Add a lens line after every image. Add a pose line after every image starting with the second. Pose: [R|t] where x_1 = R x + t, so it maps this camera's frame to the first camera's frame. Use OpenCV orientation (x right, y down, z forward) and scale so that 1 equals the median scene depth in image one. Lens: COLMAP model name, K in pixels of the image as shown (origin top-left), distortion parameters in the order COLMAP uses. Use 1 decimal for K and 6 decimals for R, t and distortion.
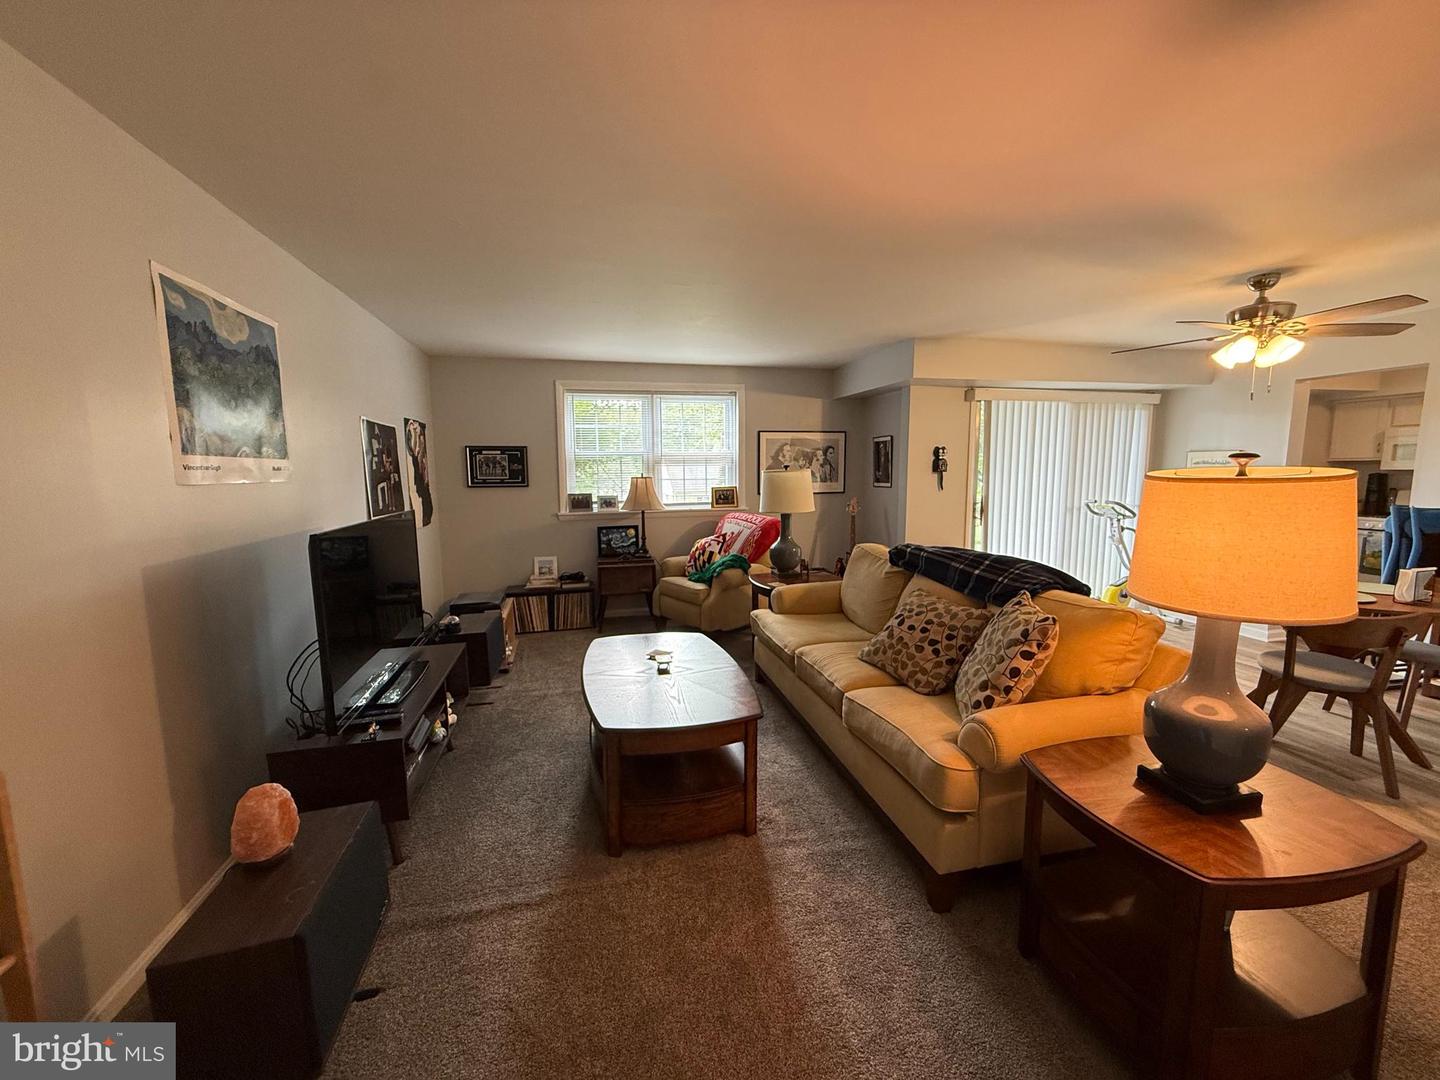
lens RADIAL K [[575.4, 0, 719.1], [0, 575.4, 536.4], [0, 0, 1]] dist [0.001518, 0.000133]
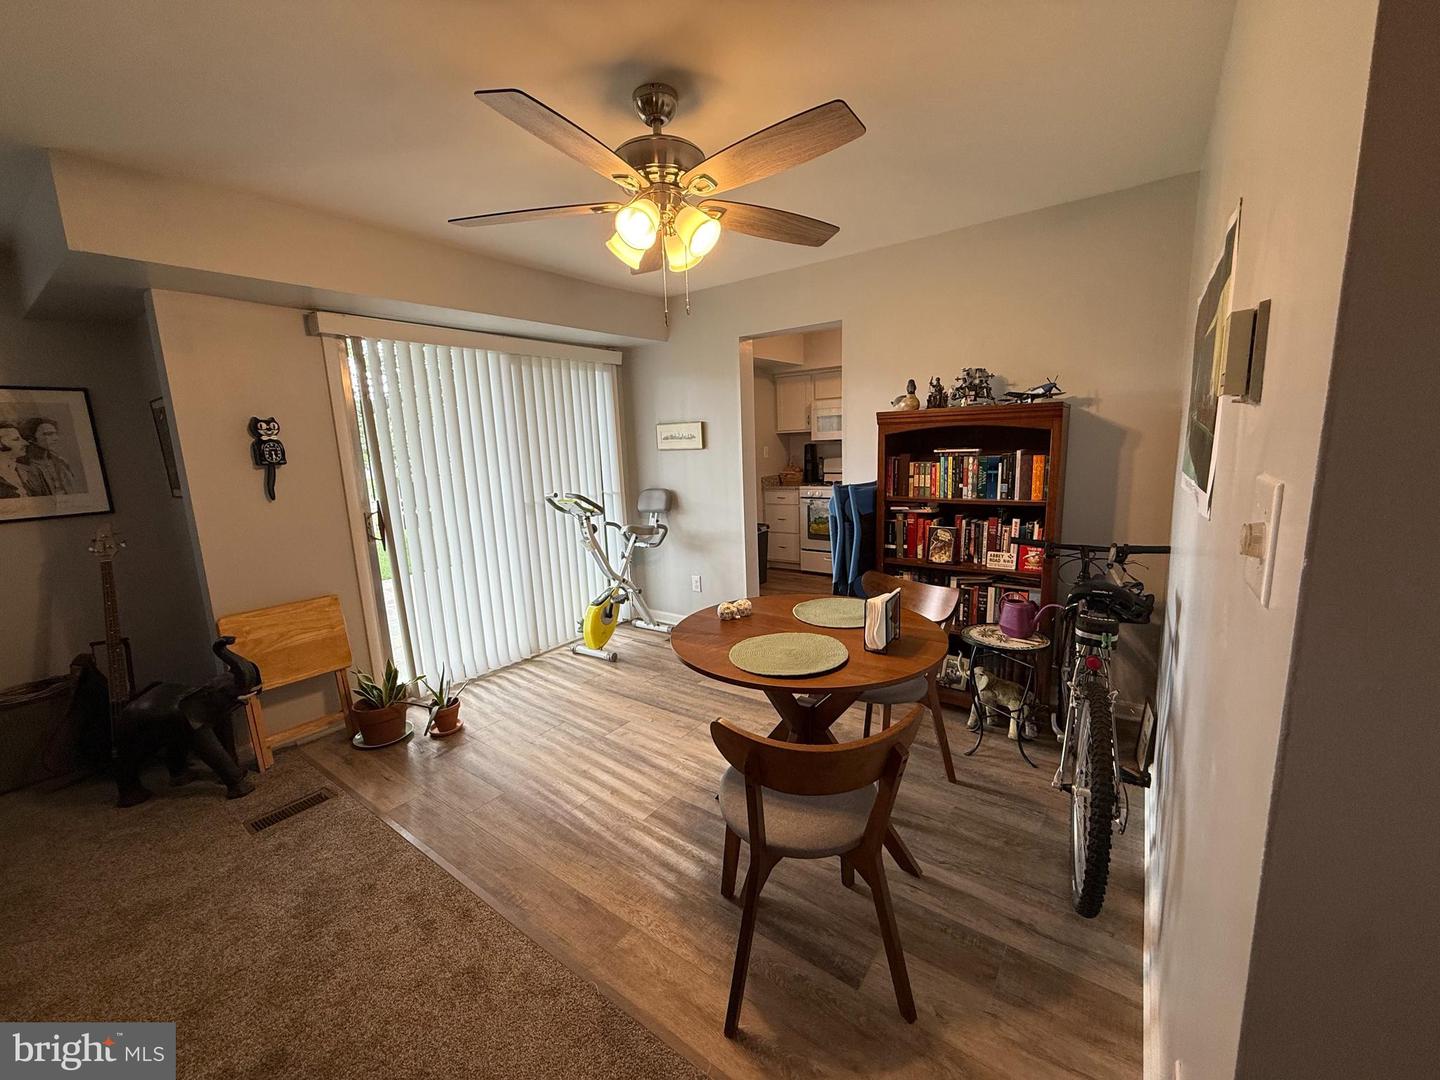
lens RADIAL K [[575.4, 0, 719.1], [0, 575.4, 536.4], [0, 0, 1]] dist [0.001518, 0.000133]
pose [[0.760227, -0.131257, 0.636259, 0.344070], [0.109976, 0.991244, 0.073085, -0.039691], [-0.640281, 0.014413, 0.768006, 0.320846]]
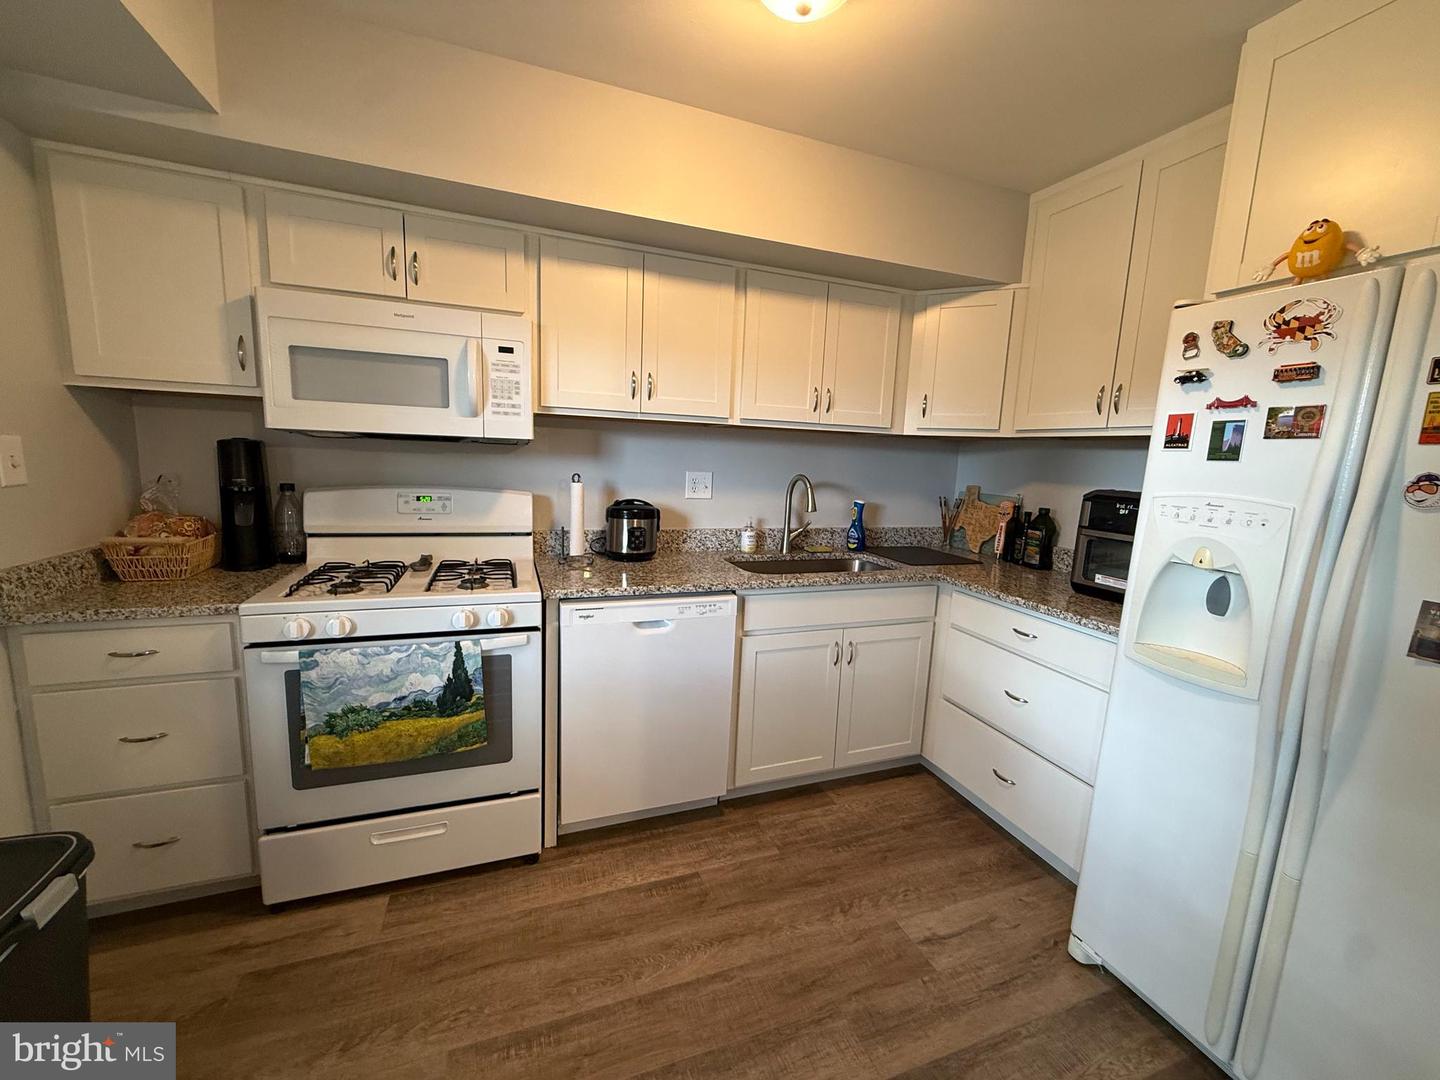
lens RADIAL K [[575.4, 0, 719.1], [0, 575.4, 536.4], [0, 0, 1]] dist [0.001518, 0.000133]
pose [[-0.129312, -0.137946, 0.981962, 0.892830], [0.077565, 0.985835, 0.148704, -0.094621], [-0.988566, 0.095395, -0.116781, 0.885124]]
